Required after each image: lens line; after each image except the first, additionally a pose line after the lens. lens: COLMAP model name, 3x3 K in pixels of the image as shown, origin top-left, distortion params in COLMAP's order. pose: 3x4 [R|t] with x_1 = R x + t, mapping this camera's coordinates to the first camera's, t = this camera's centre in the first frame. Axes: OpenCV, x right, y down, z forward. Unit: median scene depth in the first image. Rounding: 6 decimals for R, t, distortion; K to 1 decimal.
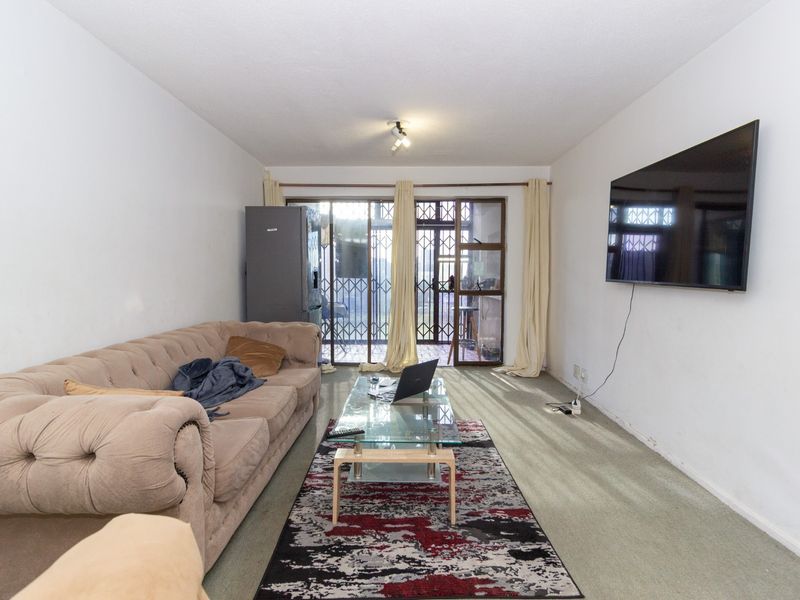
lens RADIAL K [[416.0, 0, 402.4], [0, 416.0, 303.7], [0, 0, 1]] dist [-0.031109, 0.014268]
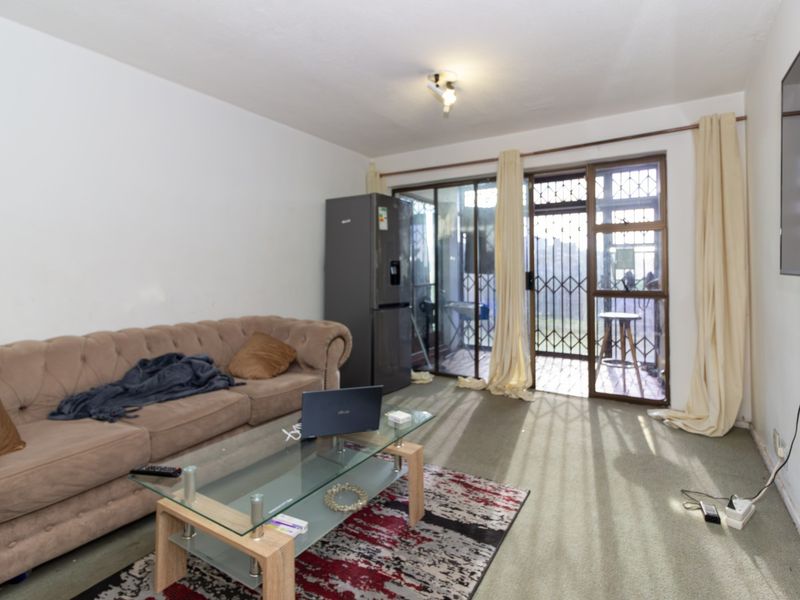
lens RADIAL K [[427.1, 0, 400.0], [0, 427.1, 268.8], [0, 0, 1]] dist [0.001084, -0.001652]
pose [[0.851567, -0.009485, -0.524160, 0.276697], [-0.033763, 0.996768, -0.072888, -0.004999], [0.523158, 0.079766, 0.848495, 0.232690]]
